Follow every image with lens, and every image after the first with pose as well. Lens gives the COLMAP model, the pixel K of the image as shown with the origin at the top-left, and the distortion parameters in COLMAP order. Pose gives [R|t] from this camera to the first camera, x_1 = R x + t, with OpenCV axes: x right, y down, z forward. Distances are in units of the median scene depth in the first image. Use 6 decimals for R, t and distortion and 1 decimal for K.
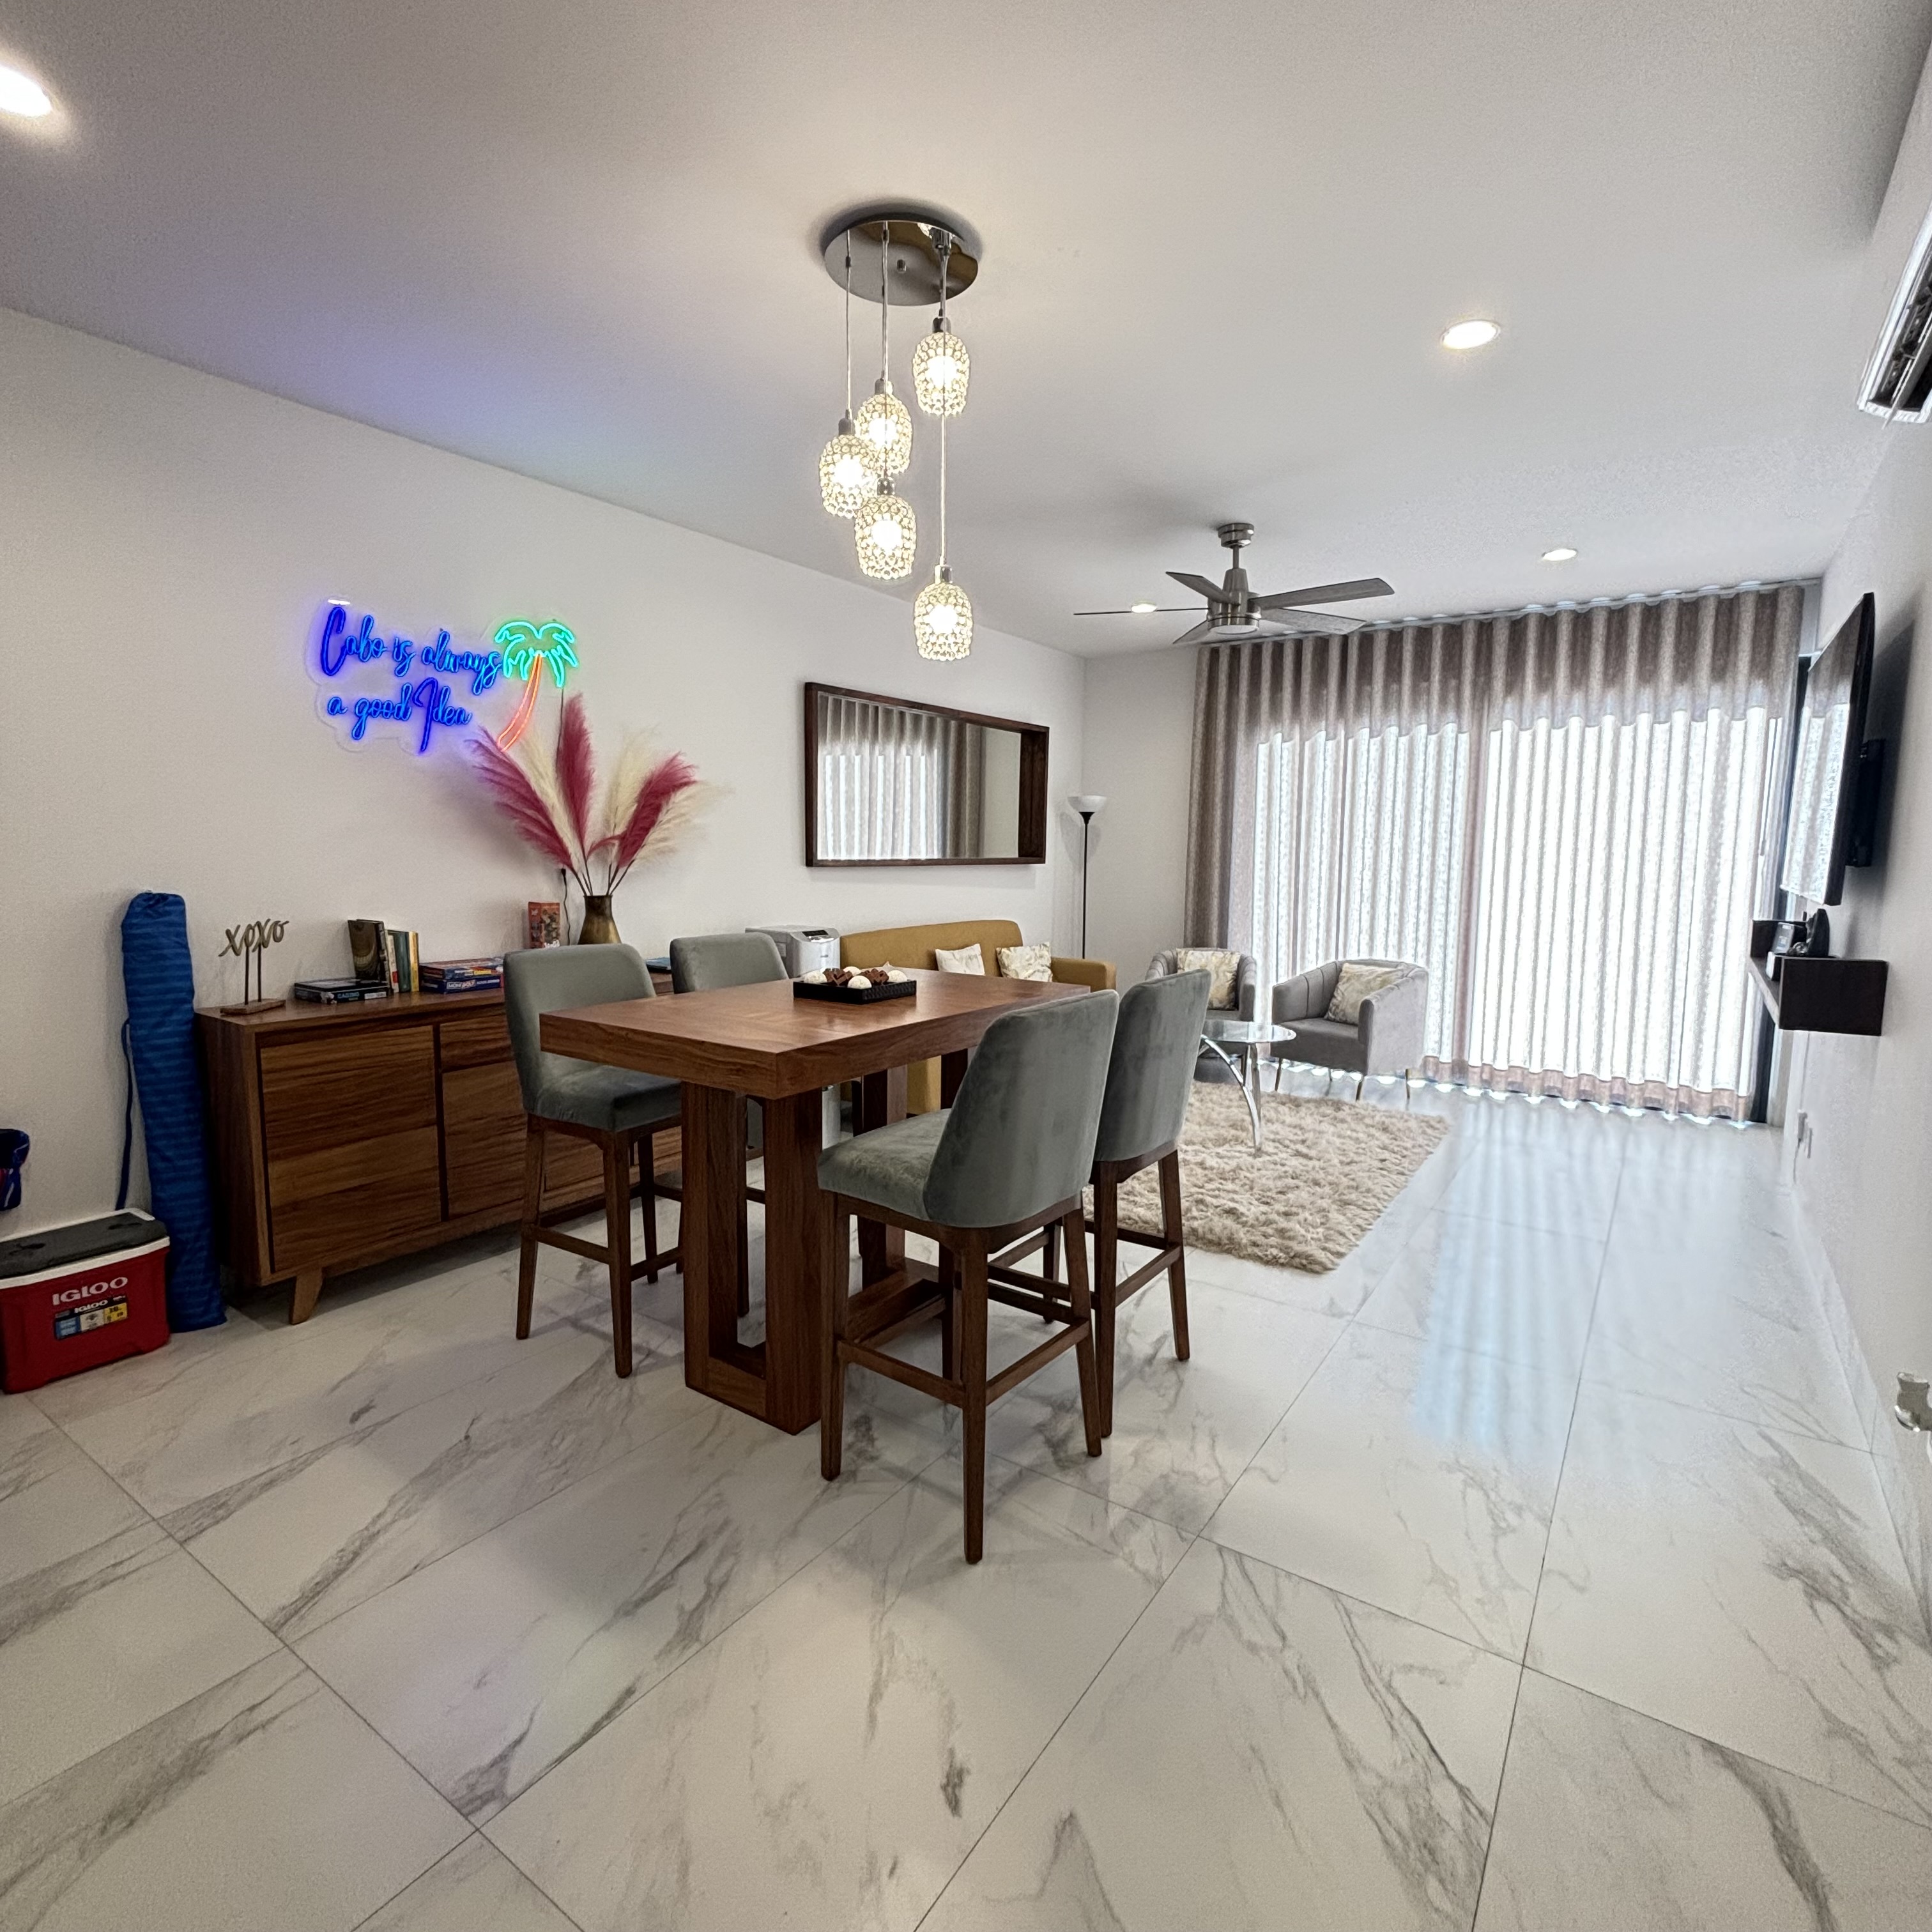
lens RADIAL K [[1041.9, 0, 971.9], [0, 1041.9, 968.3], [0, 0, 1]] dist [0.002970, -0.000943]
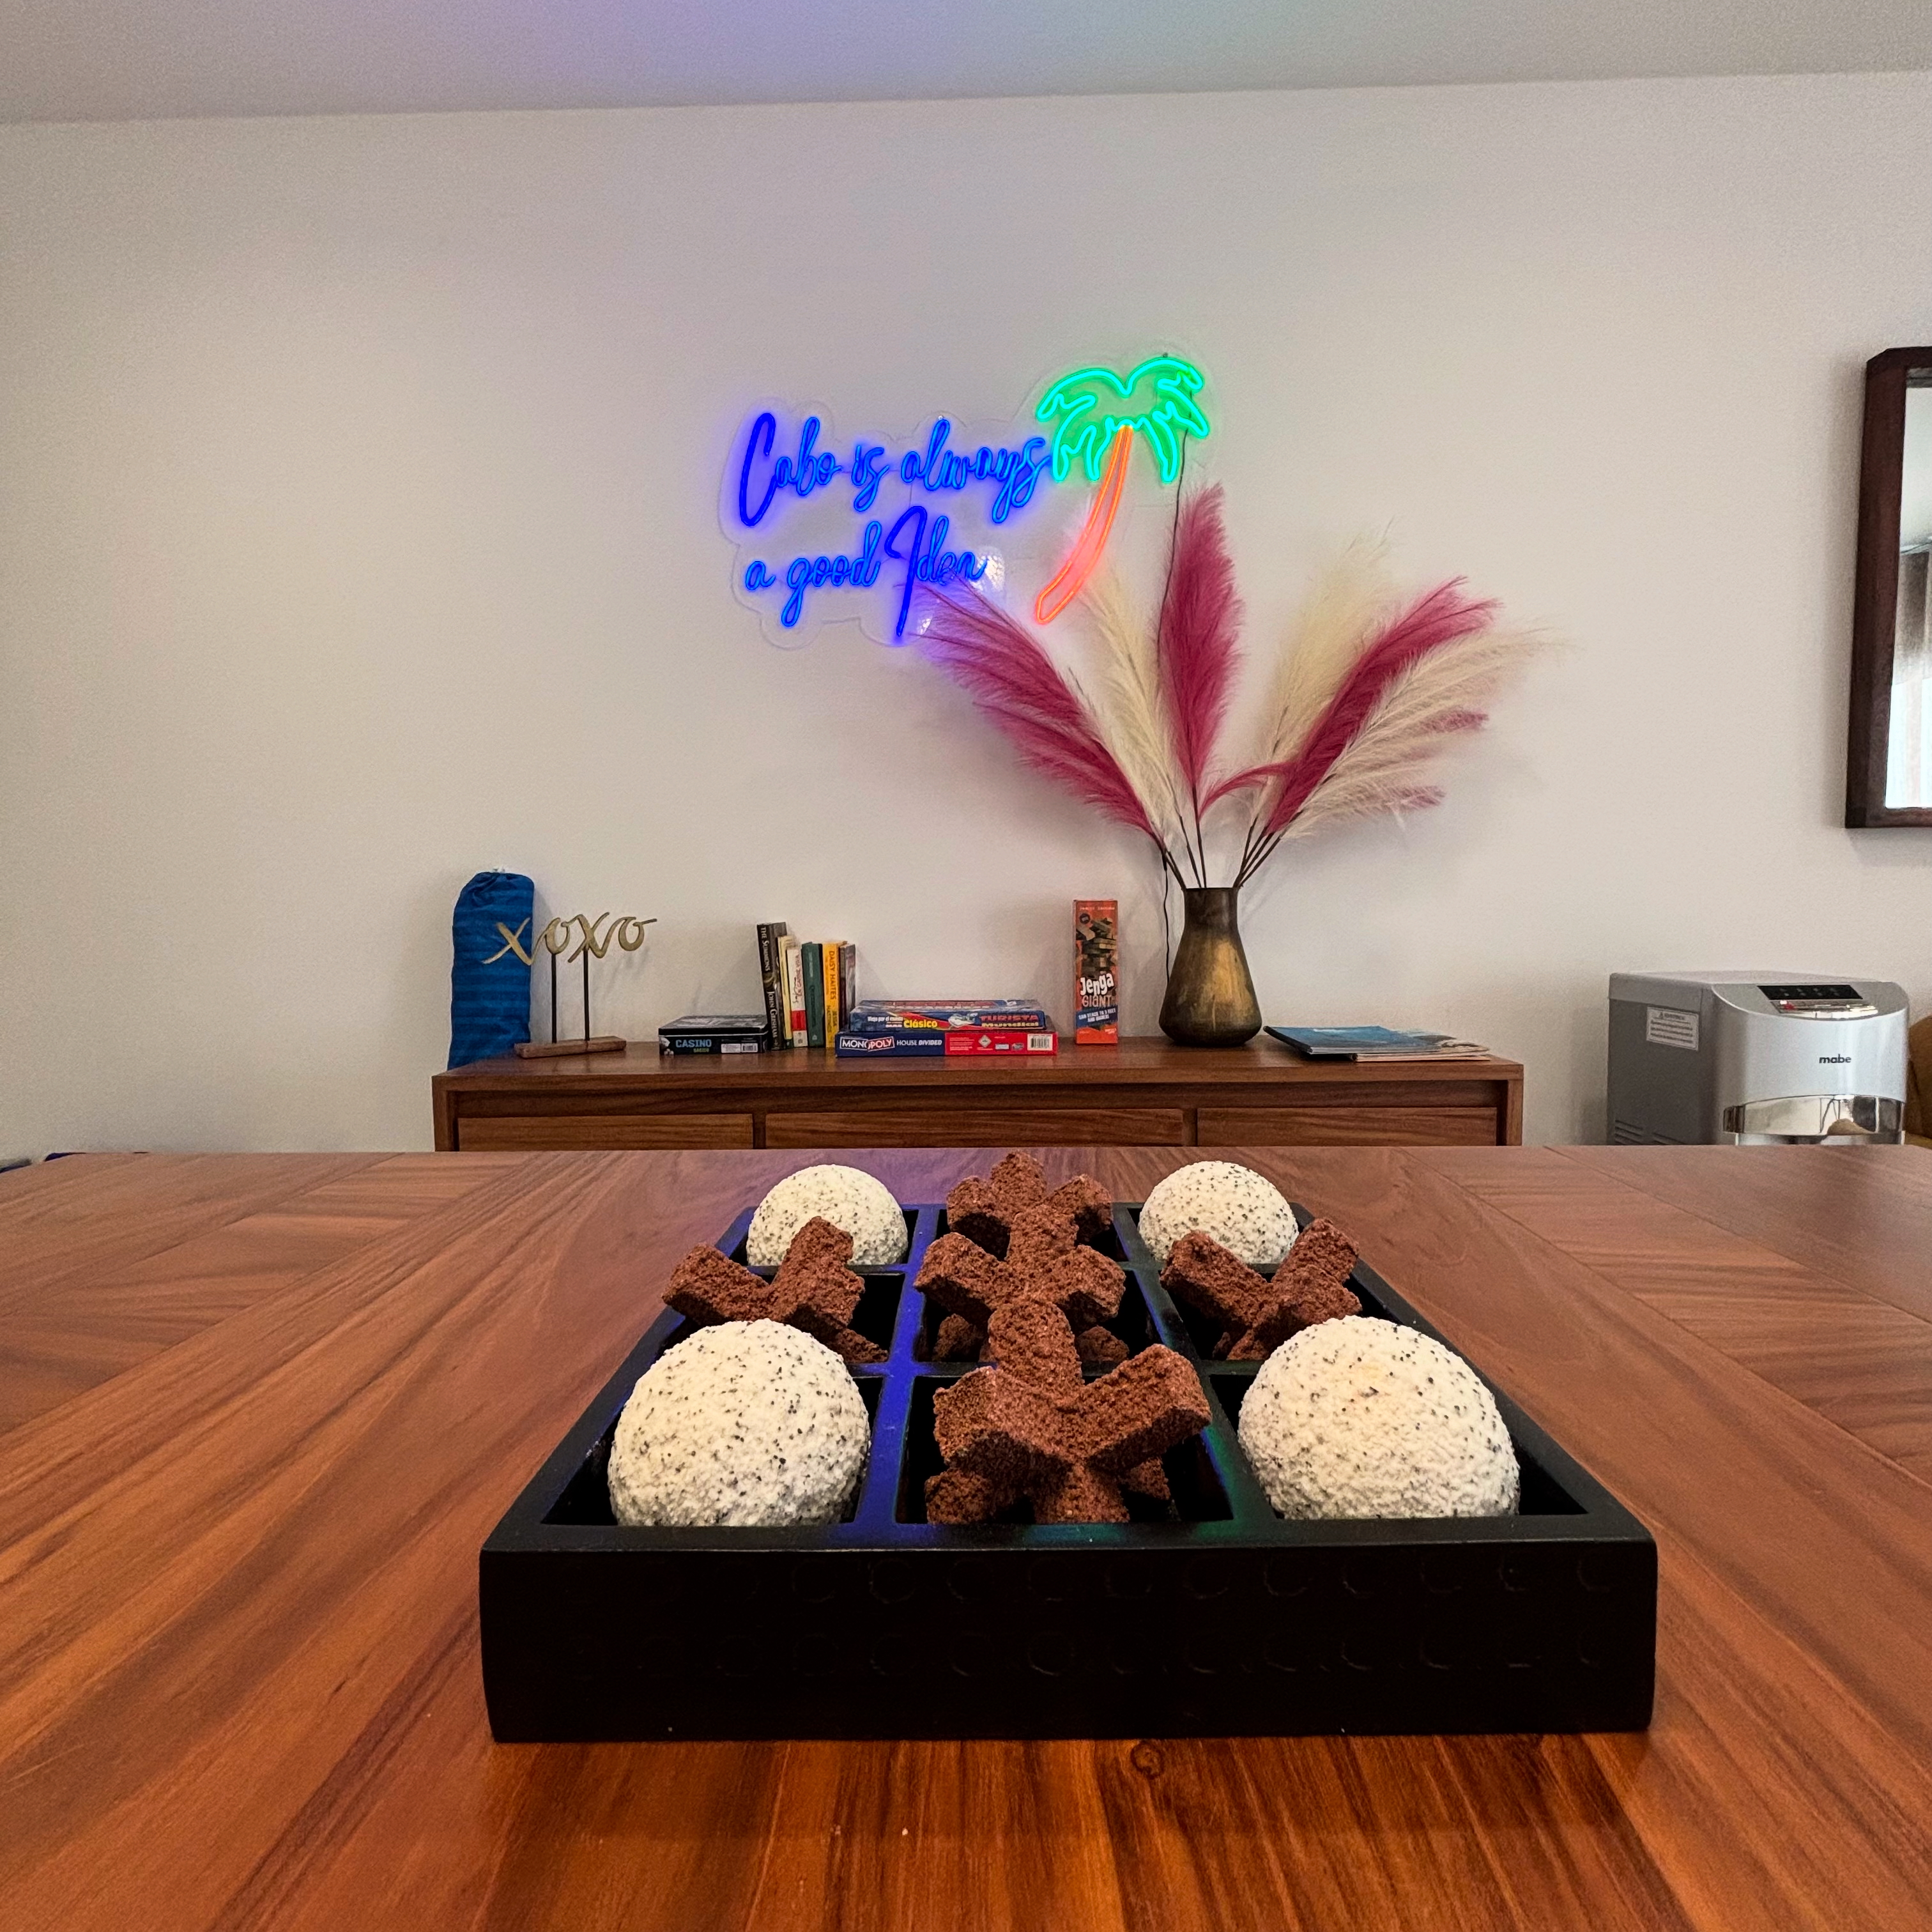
lens RADIAL K [[1041.9, 0, 966.7], [0, 1041.9, 980.3], [0, 0, 1]] dist [0.002970, -0.000943]
pose [[0.552125, 0.043383, -0.832632, -0.010633], [-0.076607, 0.997061, 0.001151, -0.014695], [0.830234, 0.063149, 0.553826, 0.509012]]
